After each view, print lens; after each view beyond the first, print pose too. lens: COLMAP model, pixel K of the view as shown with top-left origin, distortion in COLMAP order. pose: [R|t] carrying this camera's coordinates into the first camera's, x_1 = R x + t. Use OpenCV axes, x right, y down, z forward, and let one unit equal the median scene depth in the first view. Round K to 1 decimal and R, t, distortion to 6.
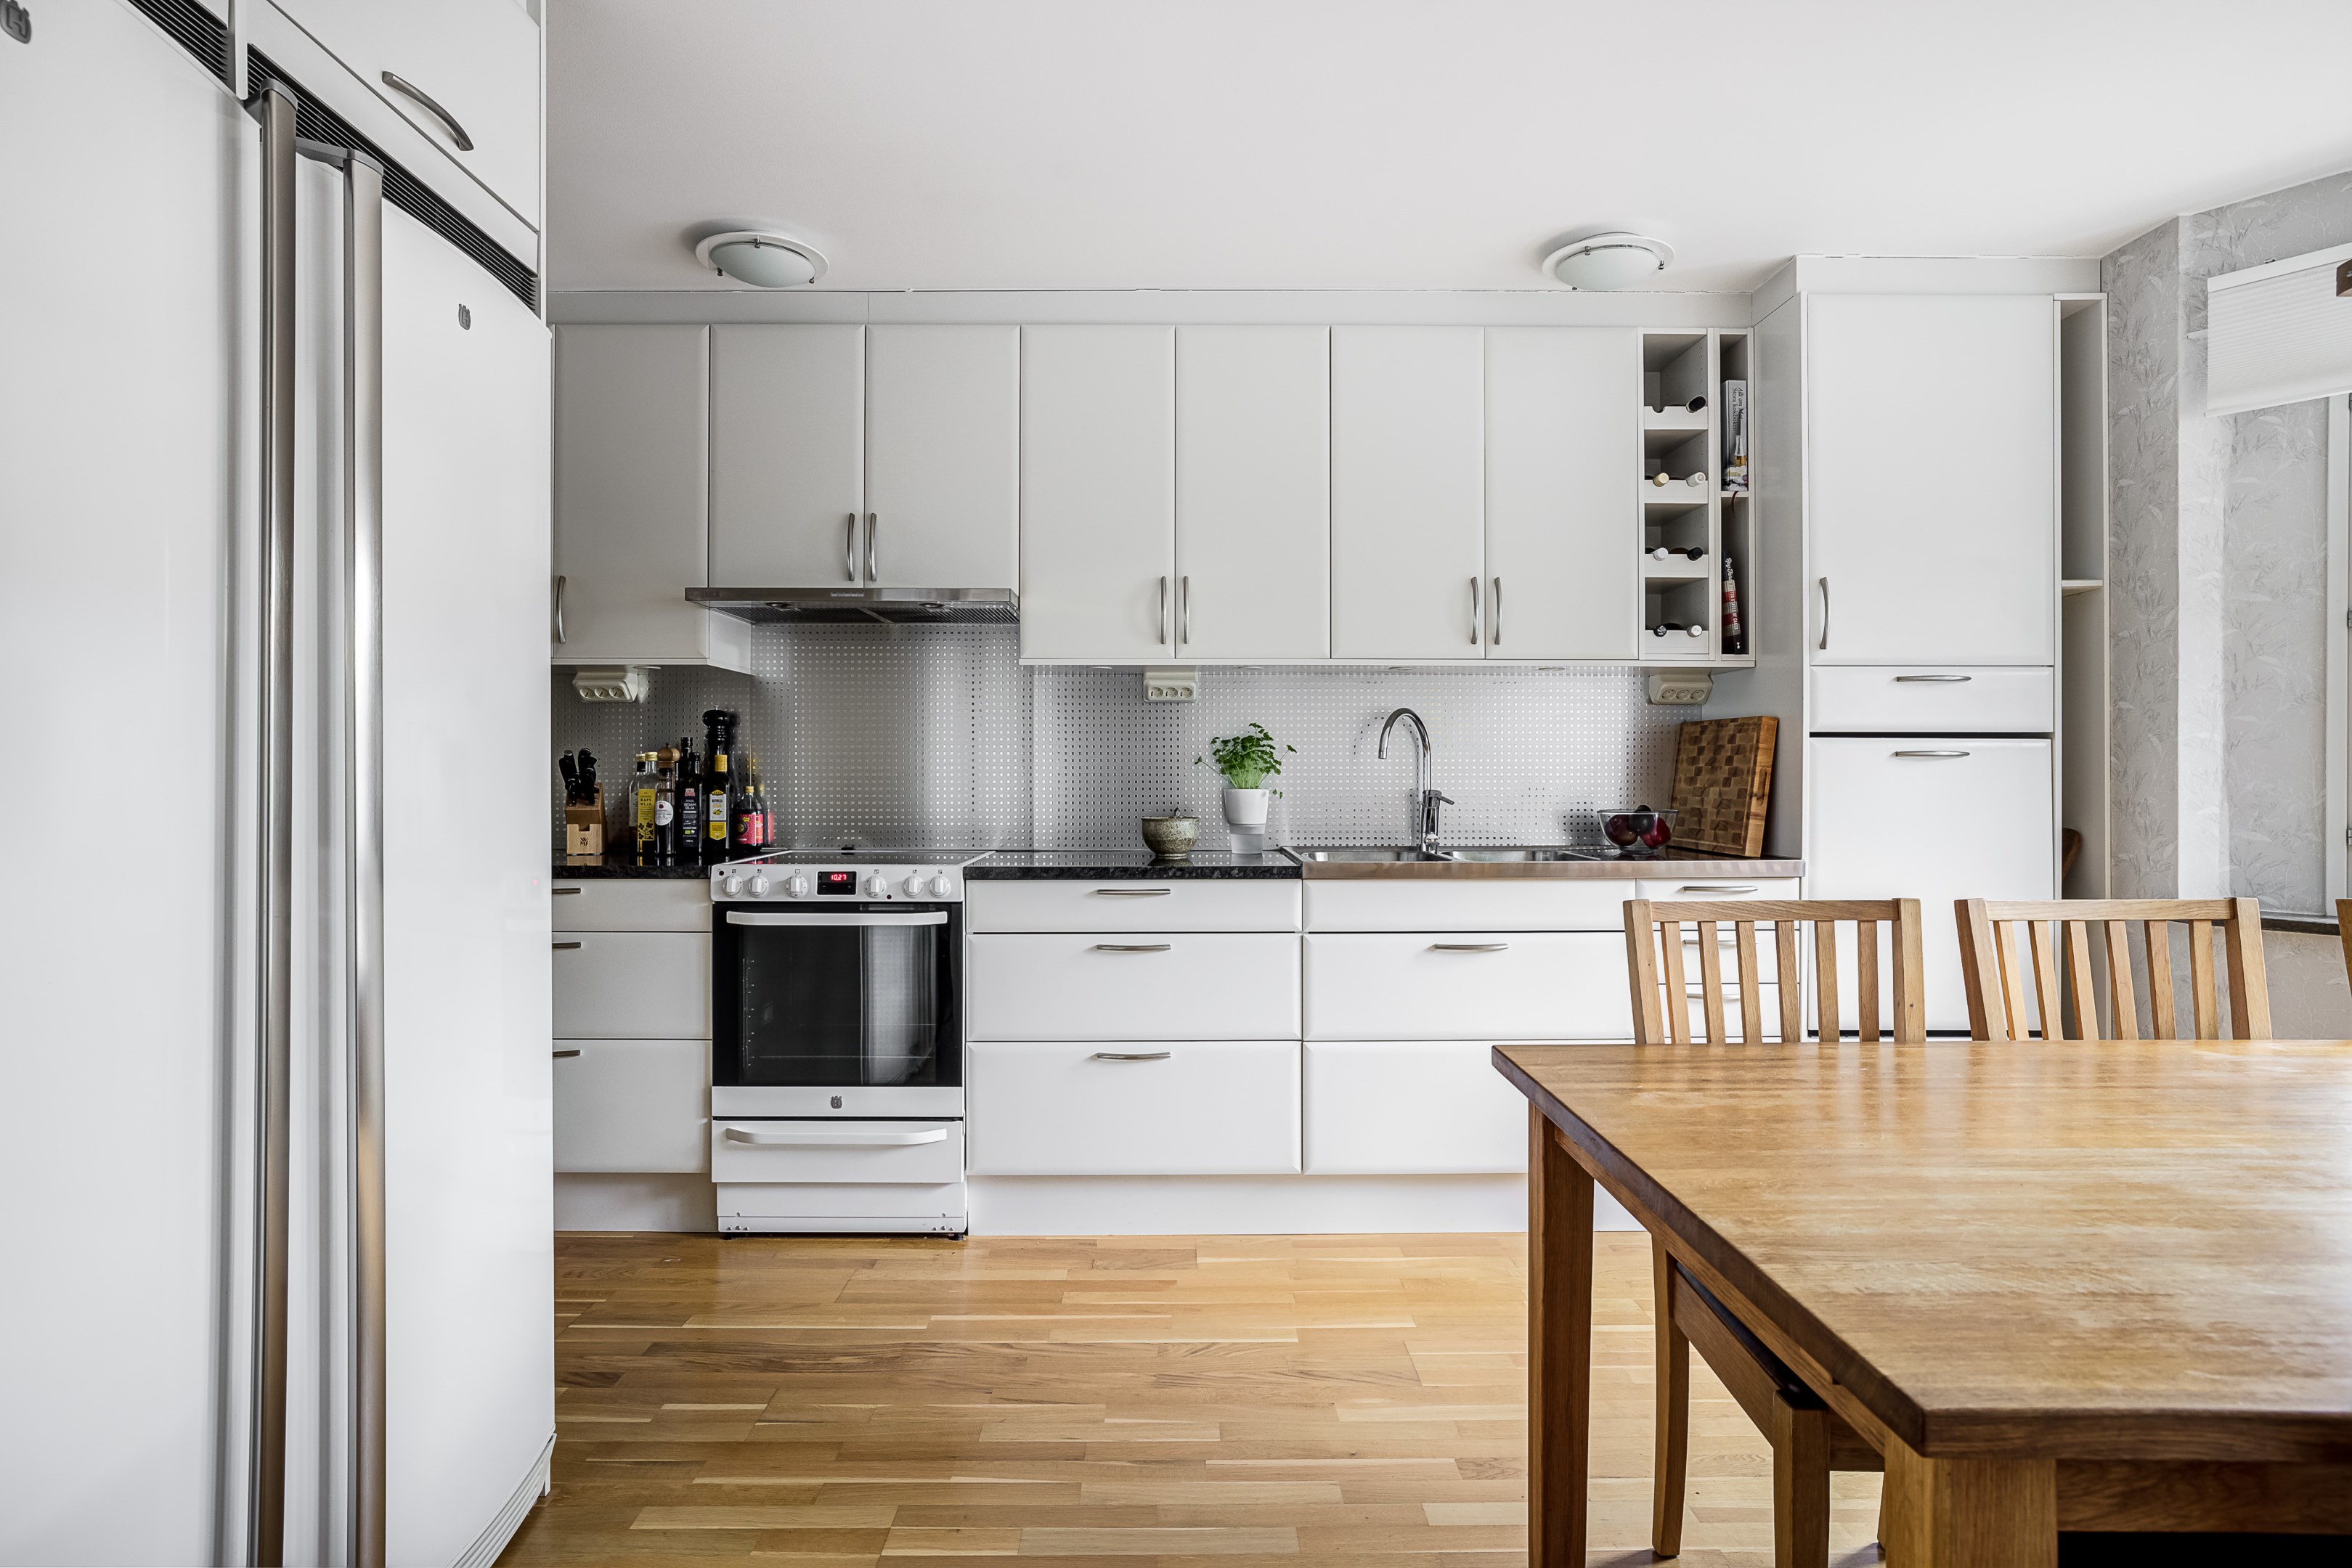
lens RADIAL K [[1284.6, 0, 1175.5], [0, 1284.6, 782.4], [0, 0, 1]] dist [0.000377, 0.000121]
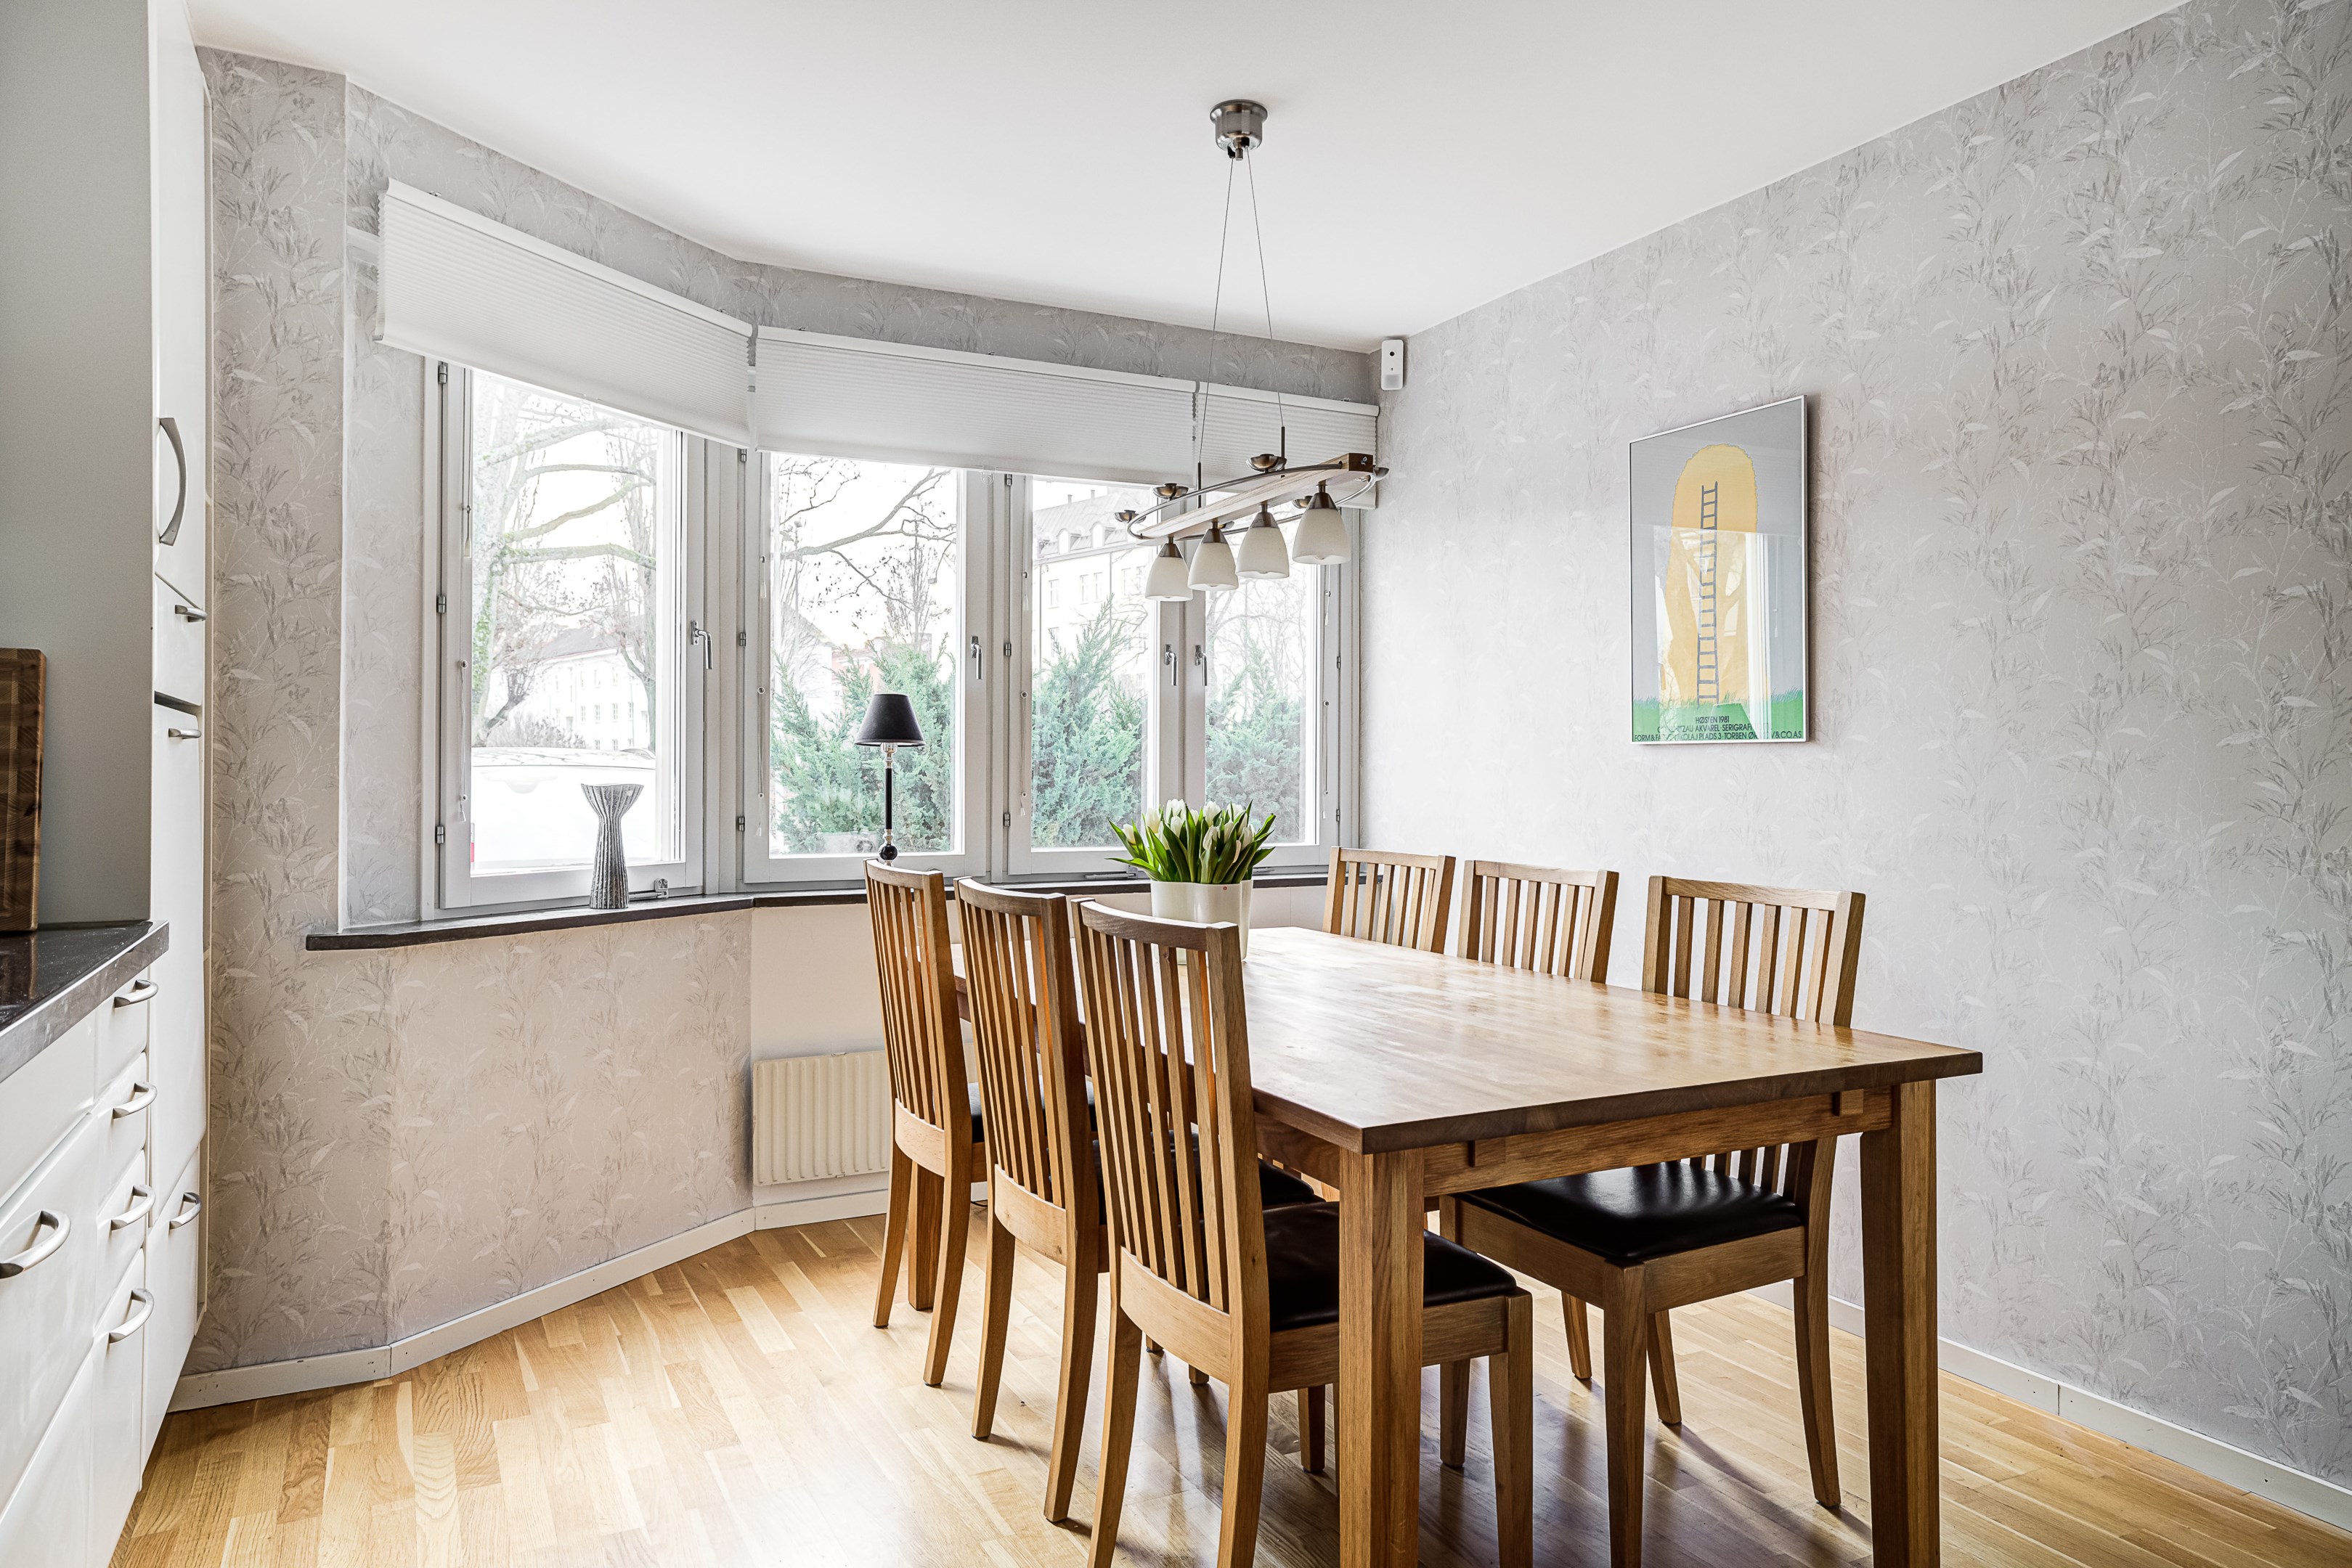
lens RADIAL K [[1580.6, 0, 1185.7], [0, 1580.6, 774.8], [0, 0, 1]] dist [0.011768, 0.002076]
pose [[-0.482820, -0.005388, 0.875703, -0.344130], [-0.003122, 0.999985, 0.004432, -0.007893], [-0.875714, -0.000594, -0.482830, 1.002183]]
